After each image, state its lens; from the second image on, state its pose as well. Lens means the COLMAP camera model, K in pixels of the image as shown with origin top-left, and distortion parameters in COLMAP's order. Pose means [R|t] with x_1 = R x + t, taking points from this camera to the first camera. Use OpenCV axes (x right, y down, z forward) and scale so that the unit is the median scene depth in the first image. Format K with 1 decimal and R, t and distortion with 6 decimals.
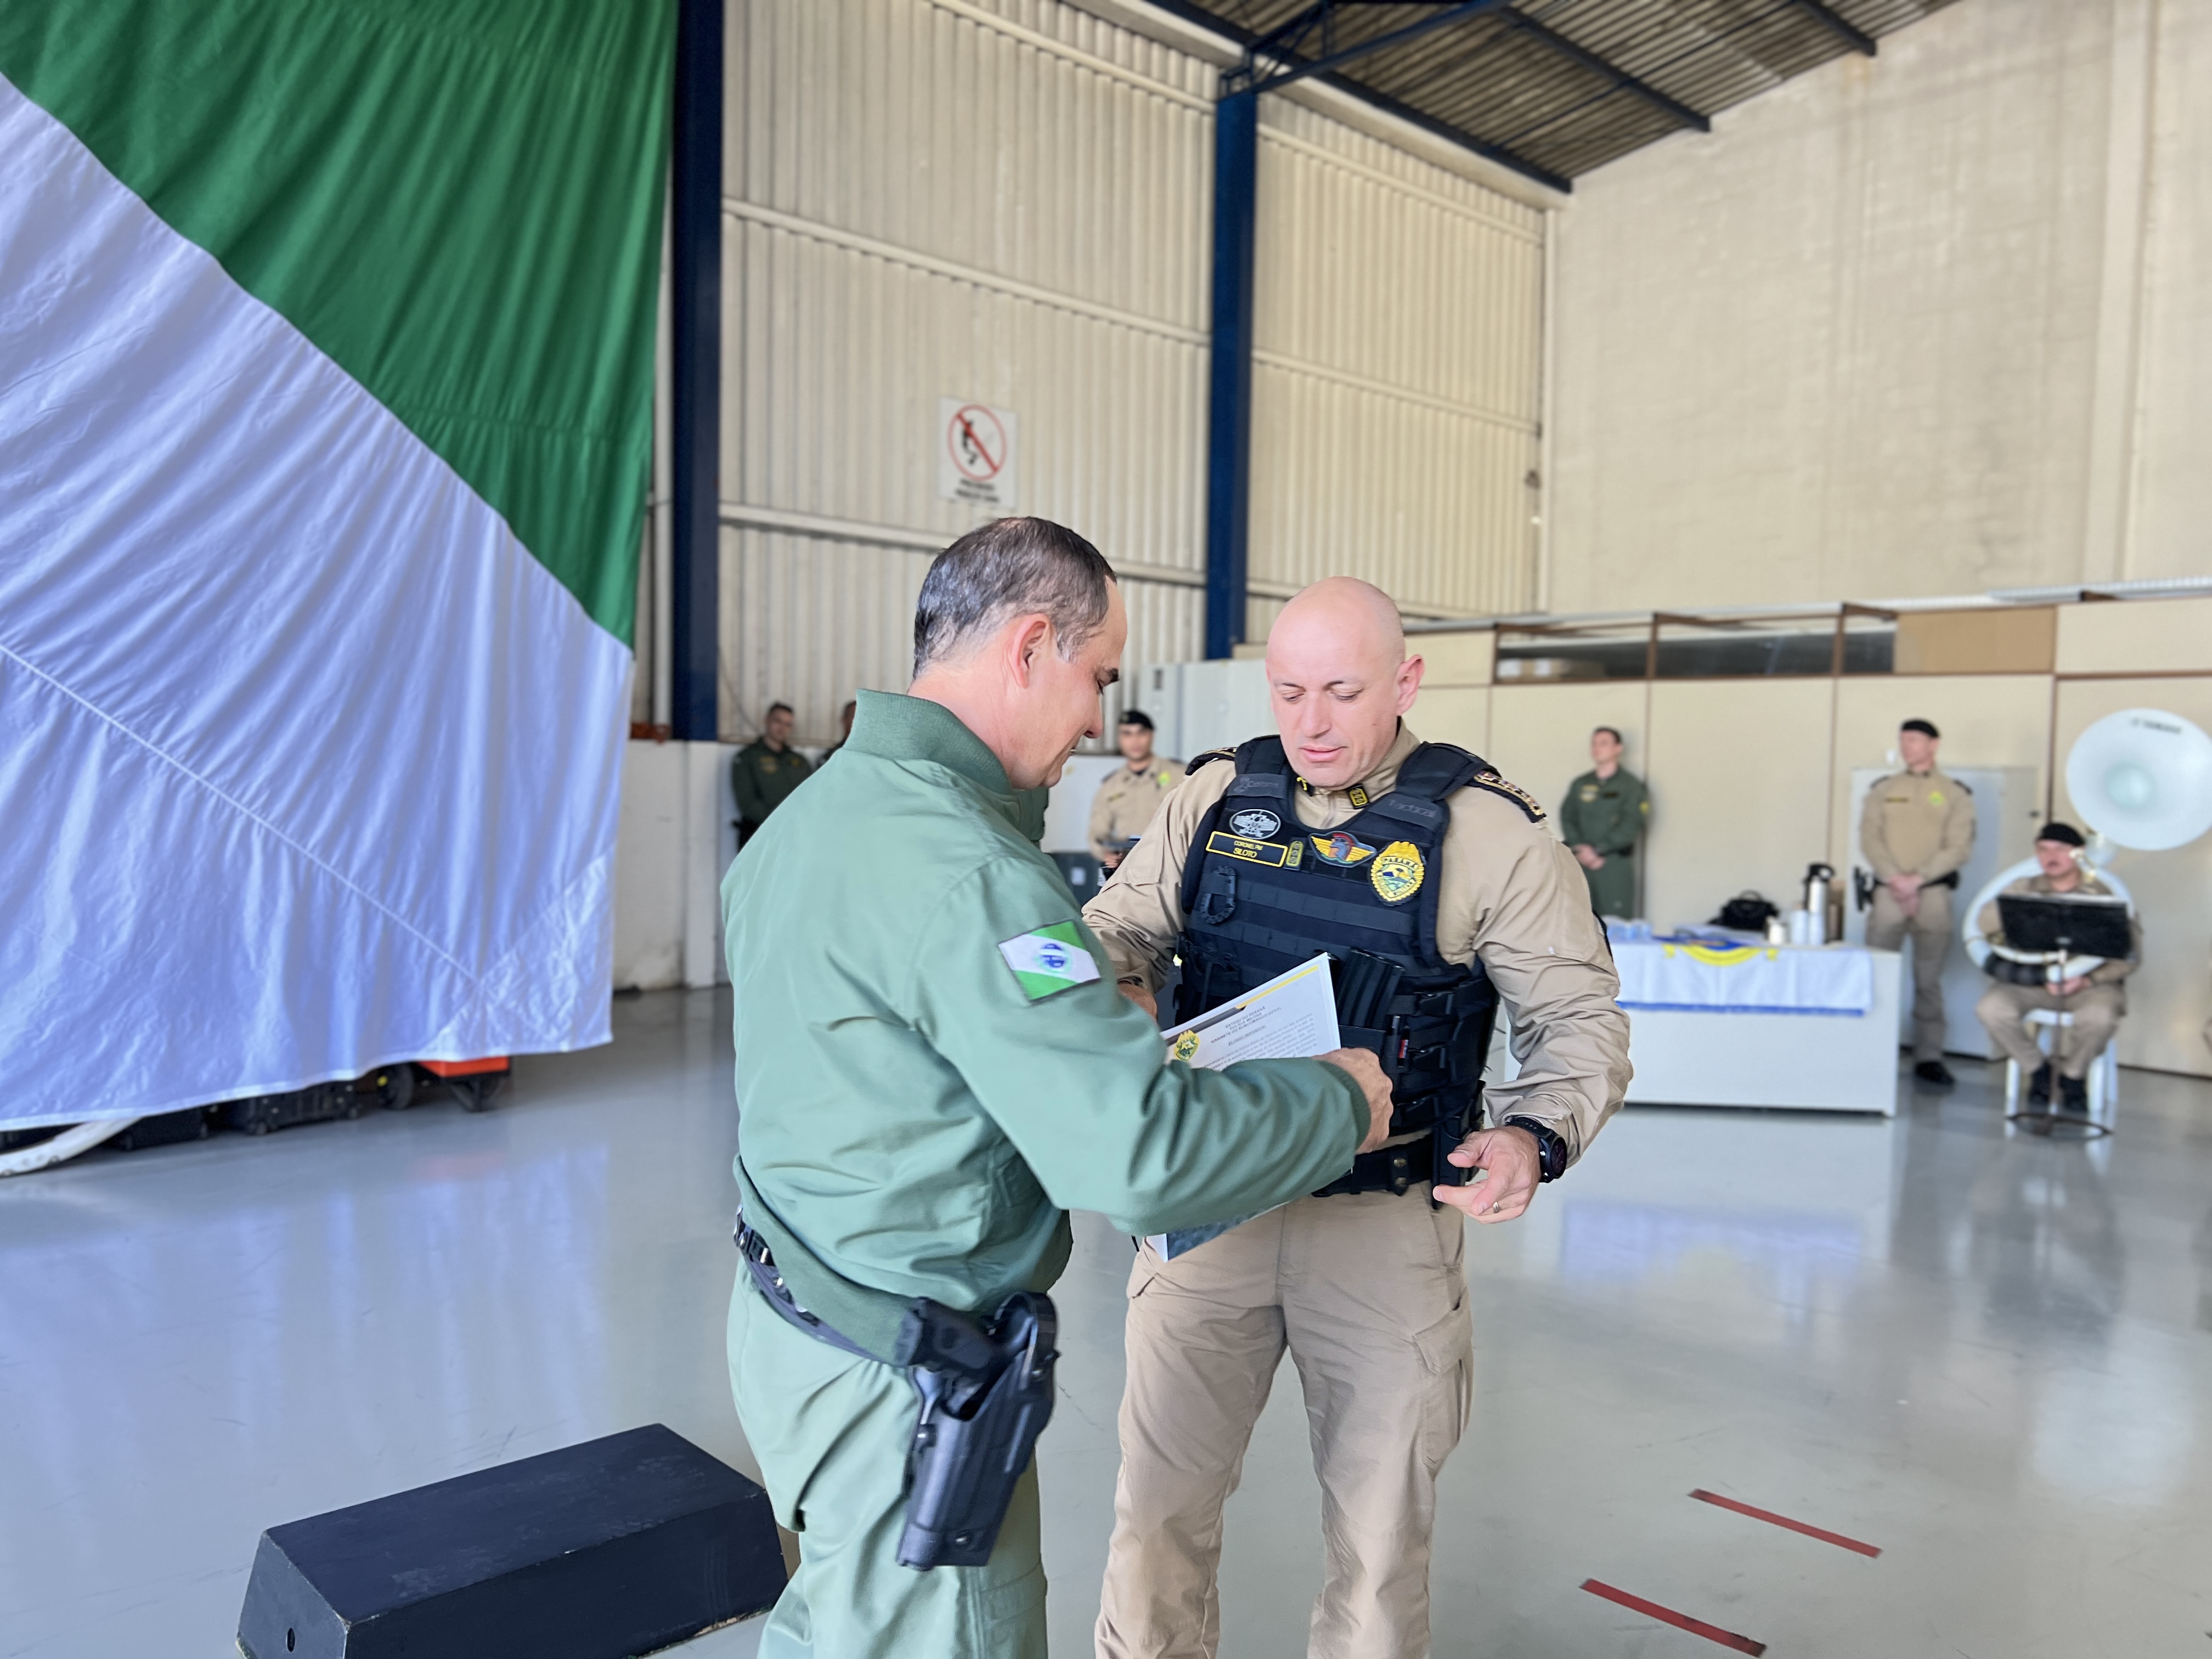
lens RADIAL K [[1667.5, 0, 1067.9], [0, 1667.5, 833.4], [0, 0, 1]] dist [0.053322, -0.060791]
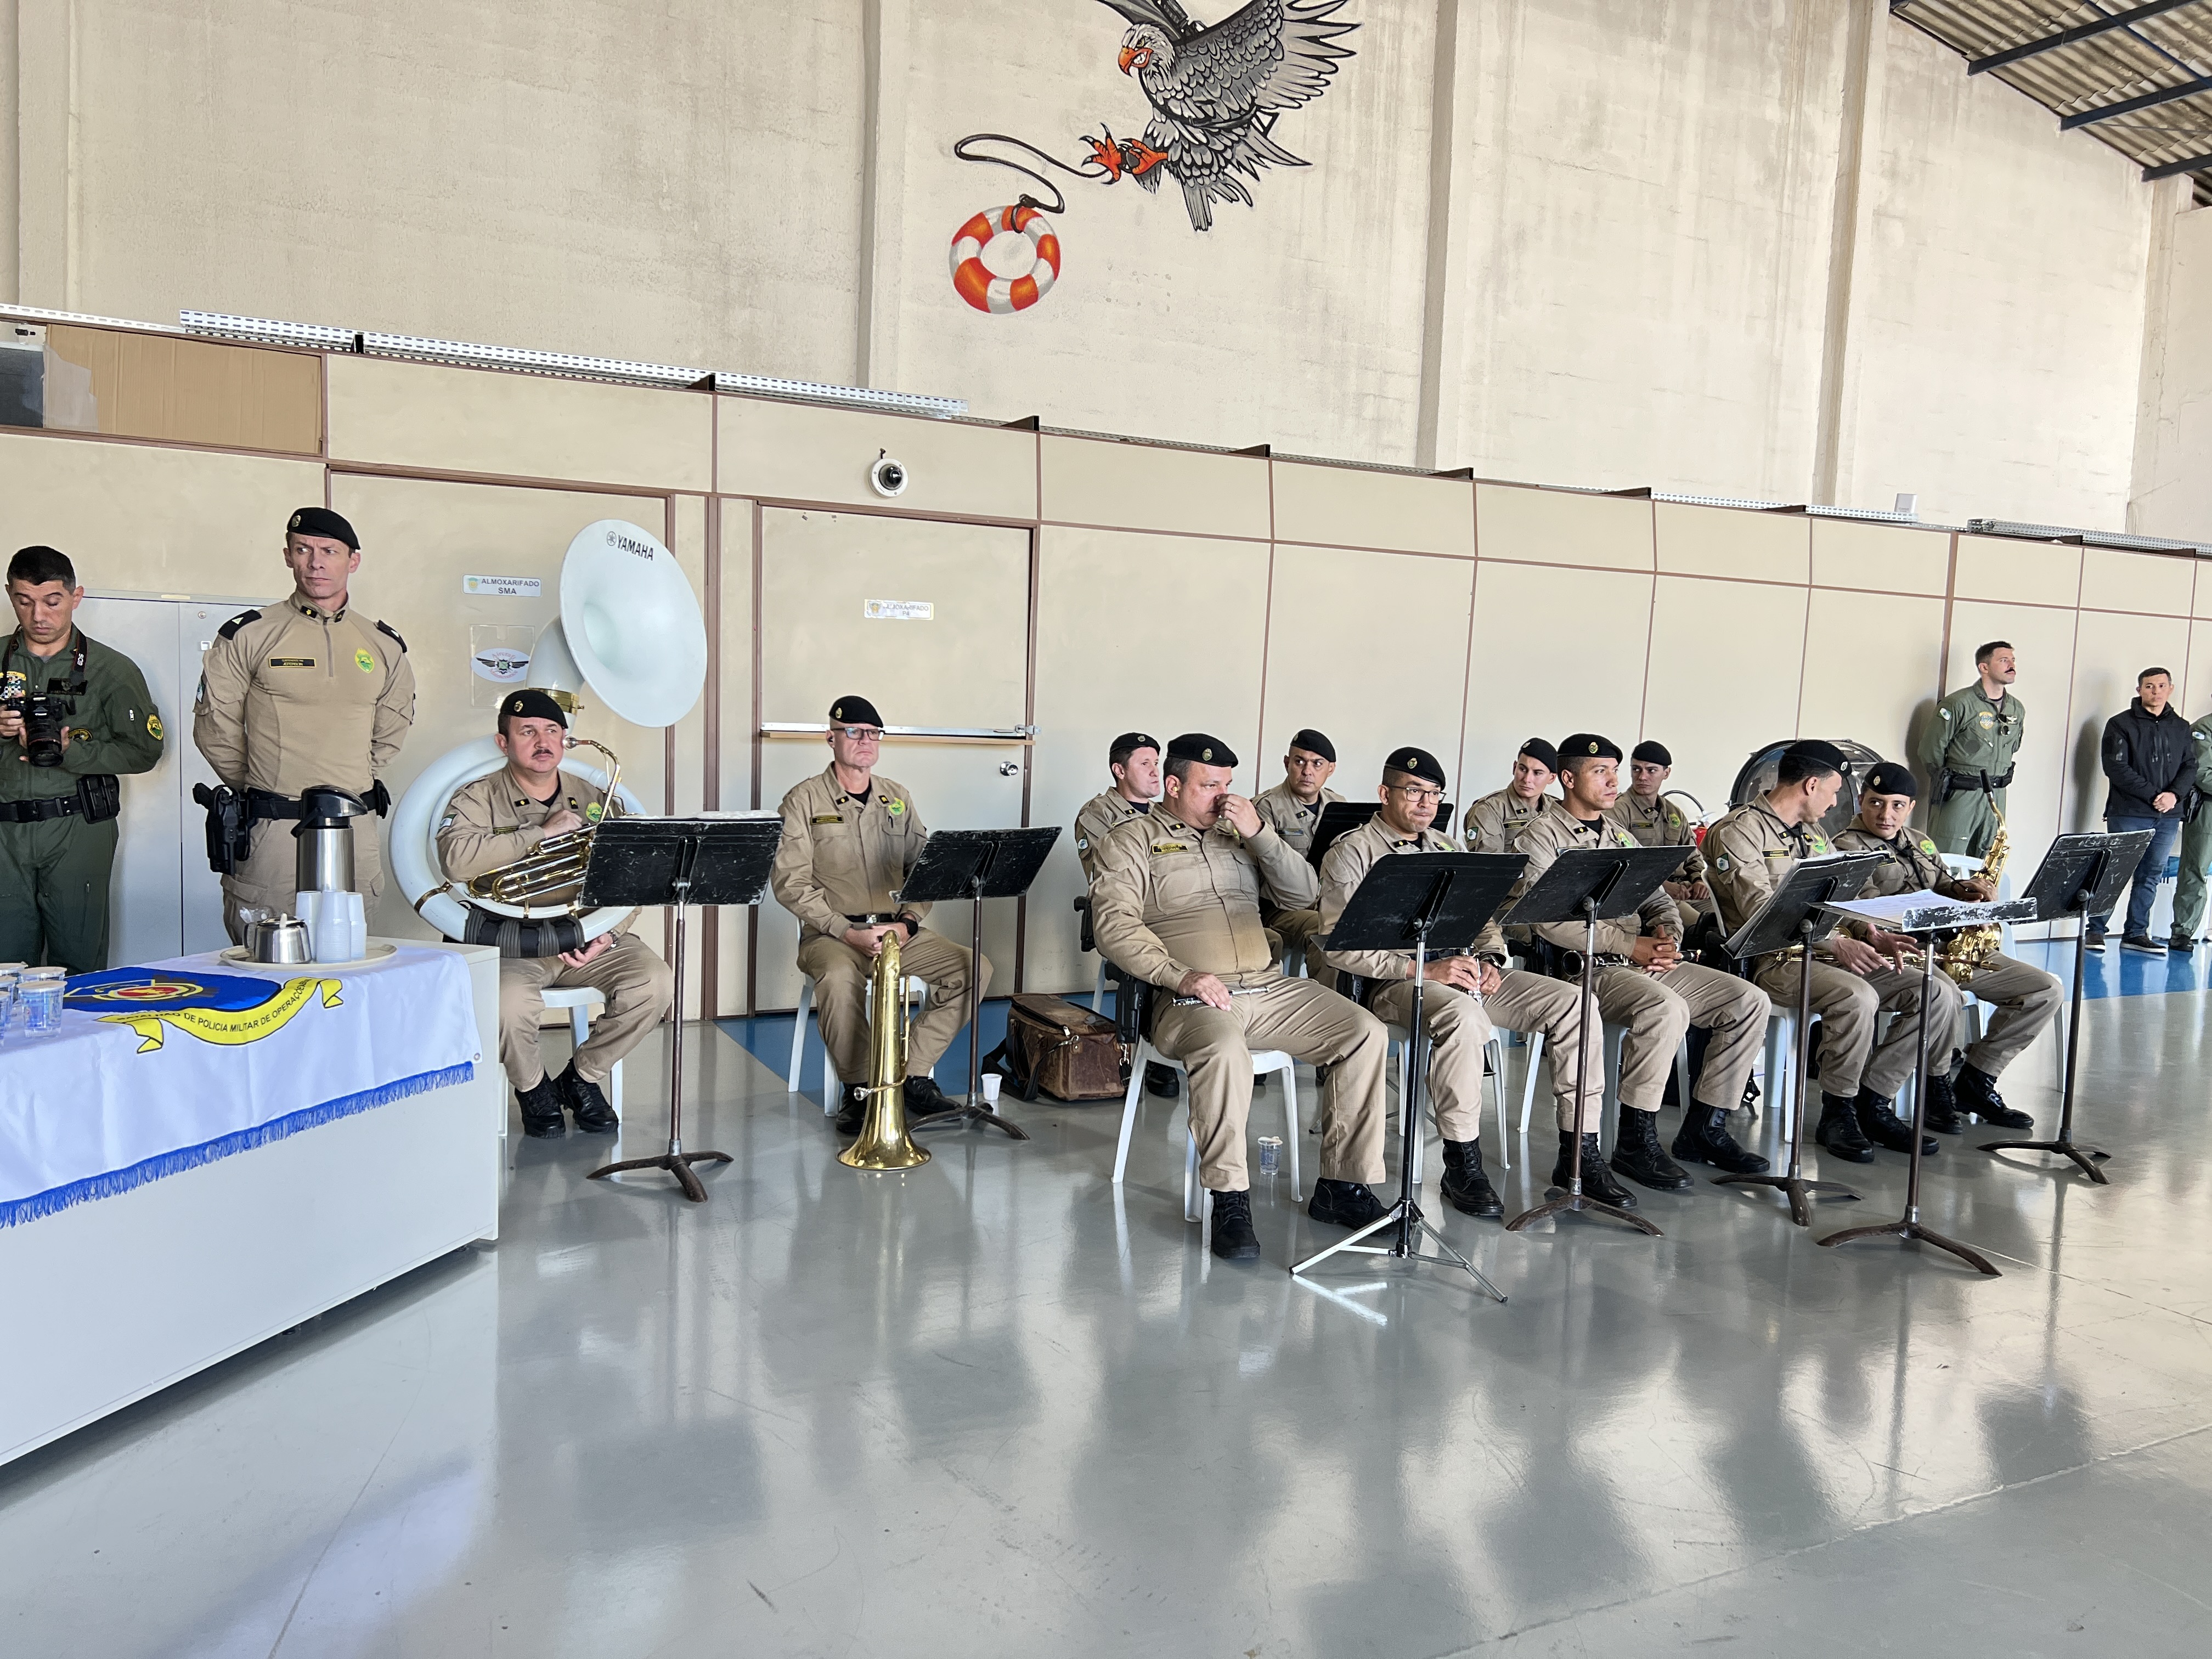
lens RADIAL K [[1666.9, 0, 1102.0], [0, 1666.9, 838.7], [0, 0, 1]] dist [0.054378, -0.056366]
pose [[0.262070, -0.103729, 0.959458, 0.016335], [0.013374, 0.994502, 0.103864, -0.008674], [-0.964956, -0.014387, 0.262017, 0.357067]]
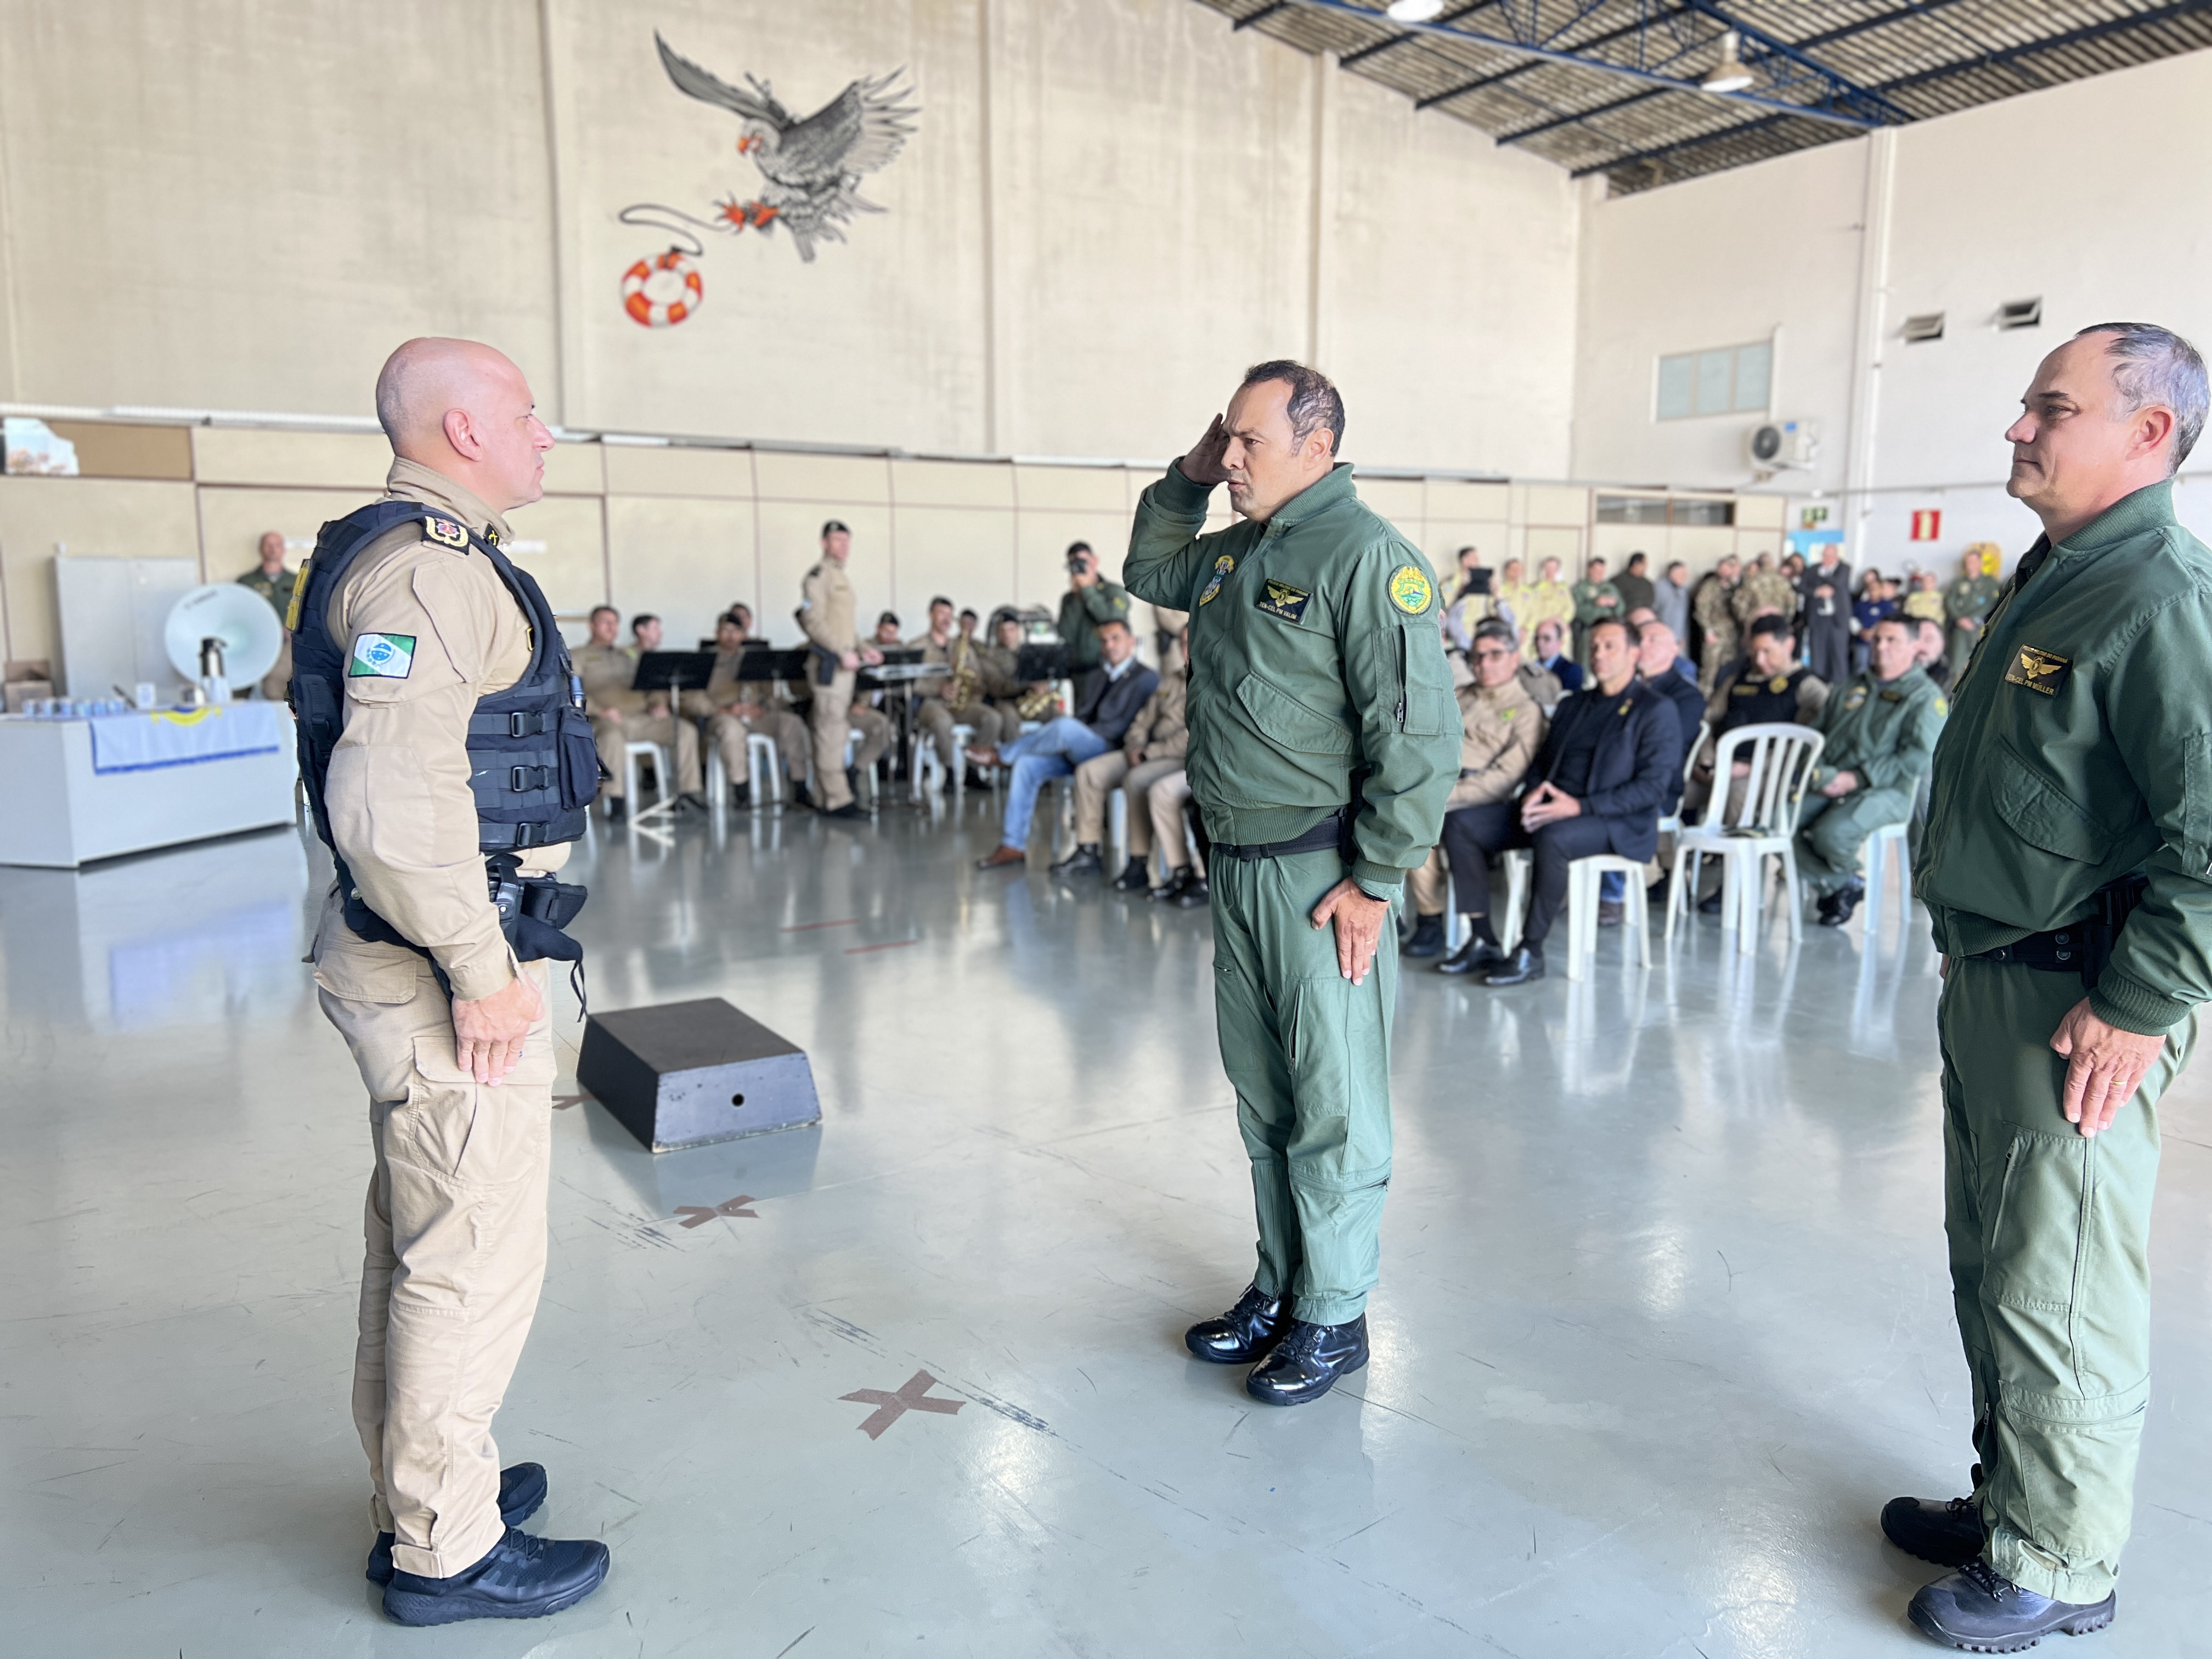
lens RADIAL K [[1645.8, 0, 1105.9], [0, 1645.8, 826.1], [0, 0, 1]] dist [0.054576, -0.049344]
pose [[0.190243, -0.169749, 0.966950, -0.359758], [0.043768, 0.985425, 0.164381, -0.011220], [-0.980761, 0.011049, 0.194900, 0.058457]]
